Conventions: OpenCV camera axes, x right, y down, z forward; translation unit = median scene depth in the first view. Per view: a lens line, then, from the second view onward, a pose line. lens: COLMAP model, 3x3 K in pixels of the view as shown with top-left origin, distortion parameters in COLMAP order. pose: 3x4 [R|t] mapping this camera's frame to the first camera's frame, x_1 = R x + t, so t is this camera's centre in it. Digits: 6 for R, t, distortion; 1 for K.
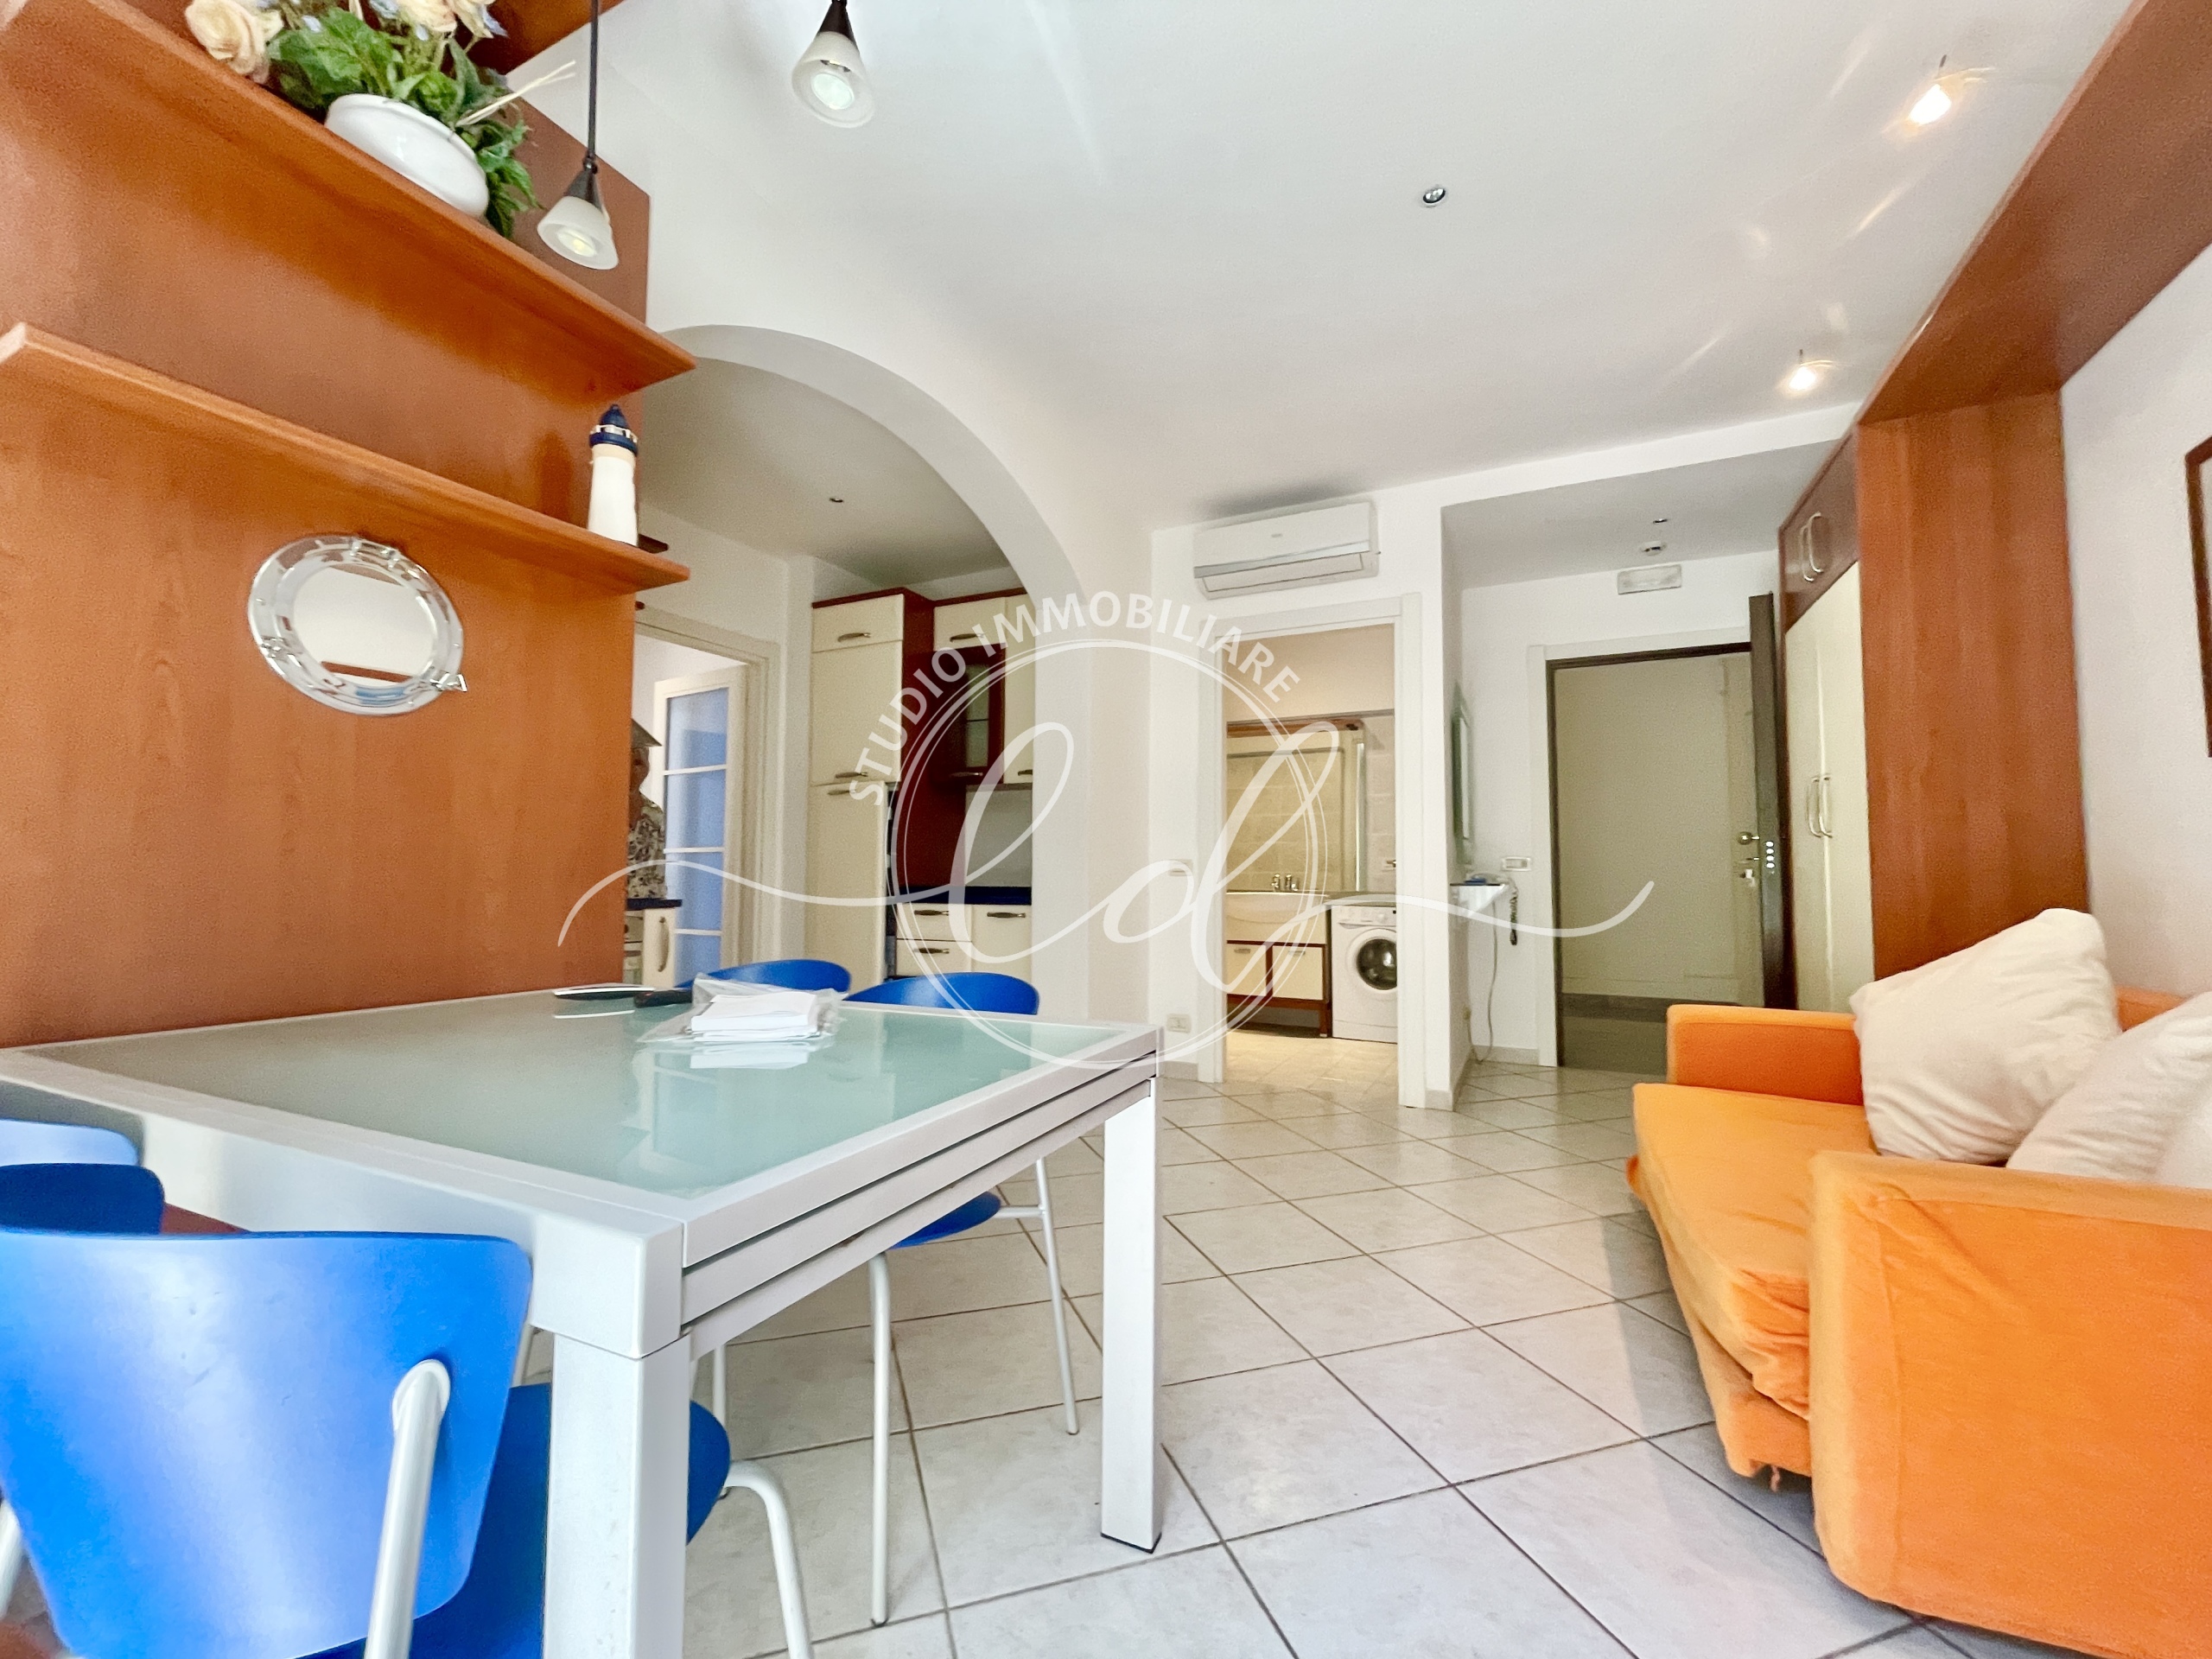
lens RADIAL K [[895.1, 0, 1113.3], [0, 895.1, 831.6], [0, 0, 1]] dist [-0.002262, 0.000026]
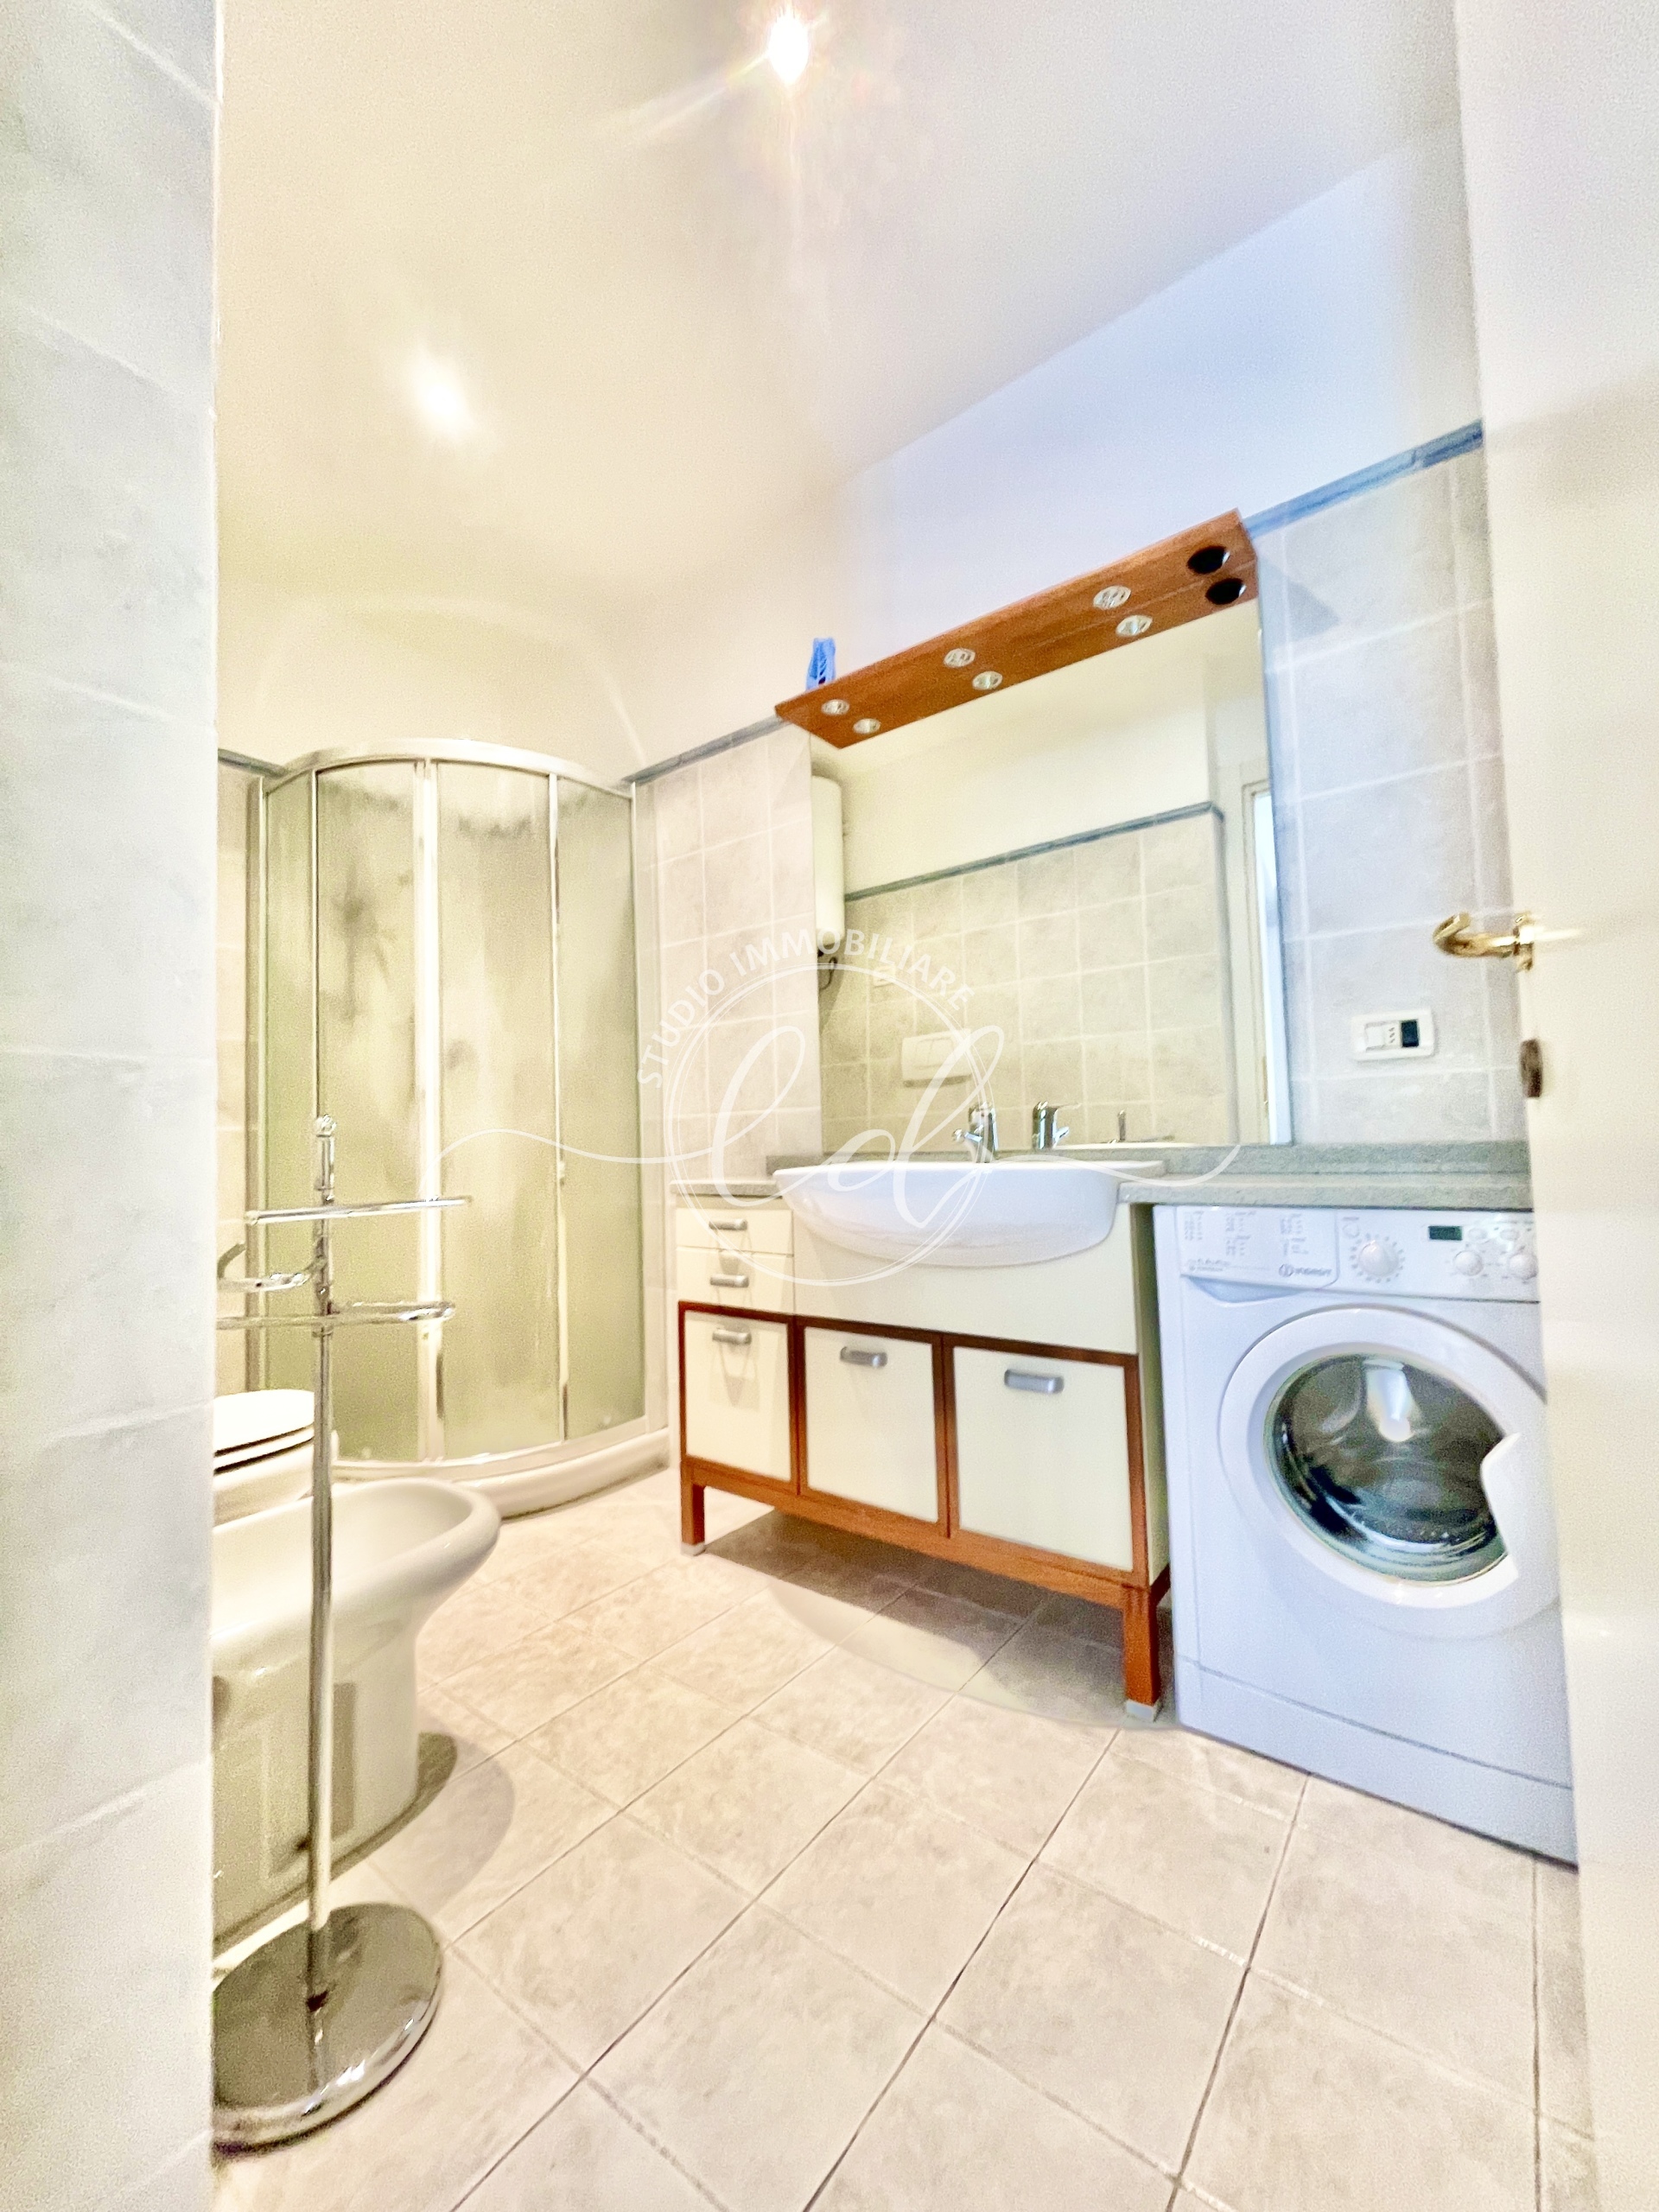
lens RADIAL K [[895.1, 0, 831.3], [0, 895.1, 1095.8], [0, 0, 1]] dist [-0.002262, 0.000026]
pose [[0.979261, -0.046086, -0.197292, 0.204954], [0.047567, 0.998864, 0.002770, 0.045502], [0.196940, -0.012097, 0.980341, 0.727042]]
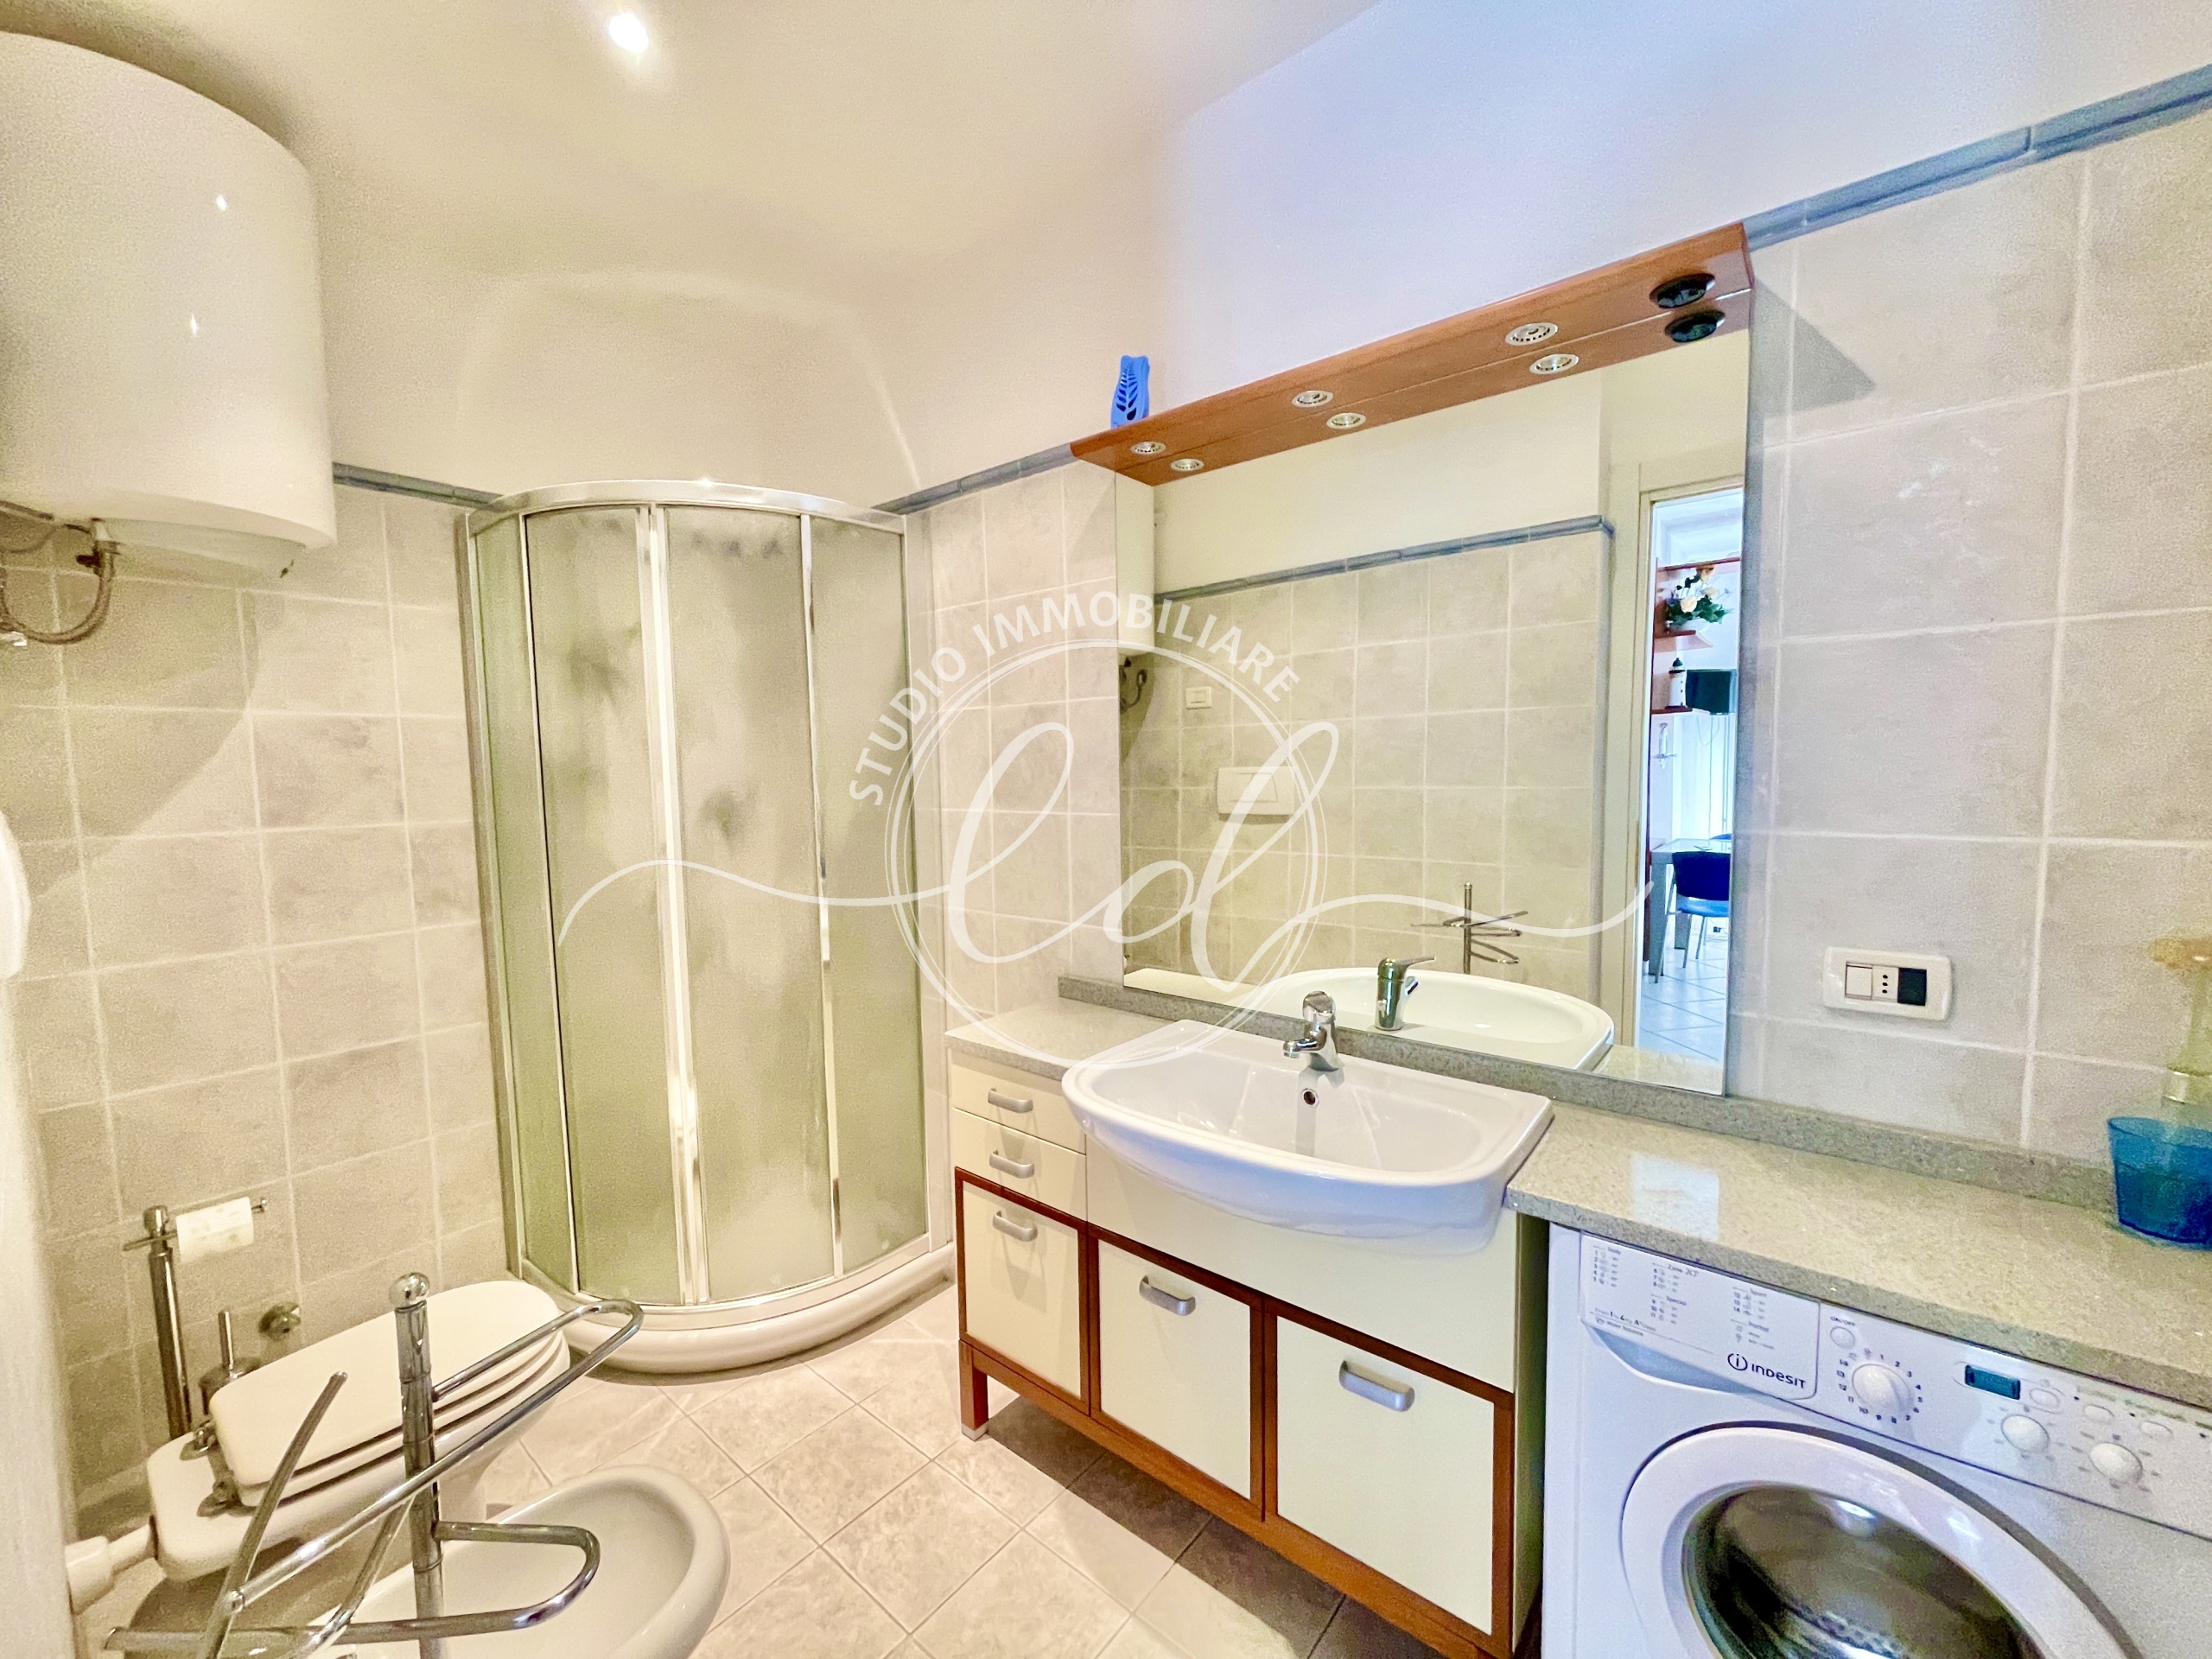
lens RADIAL K [[895.1, 0, 1100.4], [0, 895.1, 834.7], [0, 0, 1]] dist [-0.002262, 0.000026]
pose [[0.970038, -0.005286, -0.242895, 0.195465], [0.037458, 0.991063, 0.128024, -0.031409], [0.240048, -0.133287, 0.961567, 0.795469]]
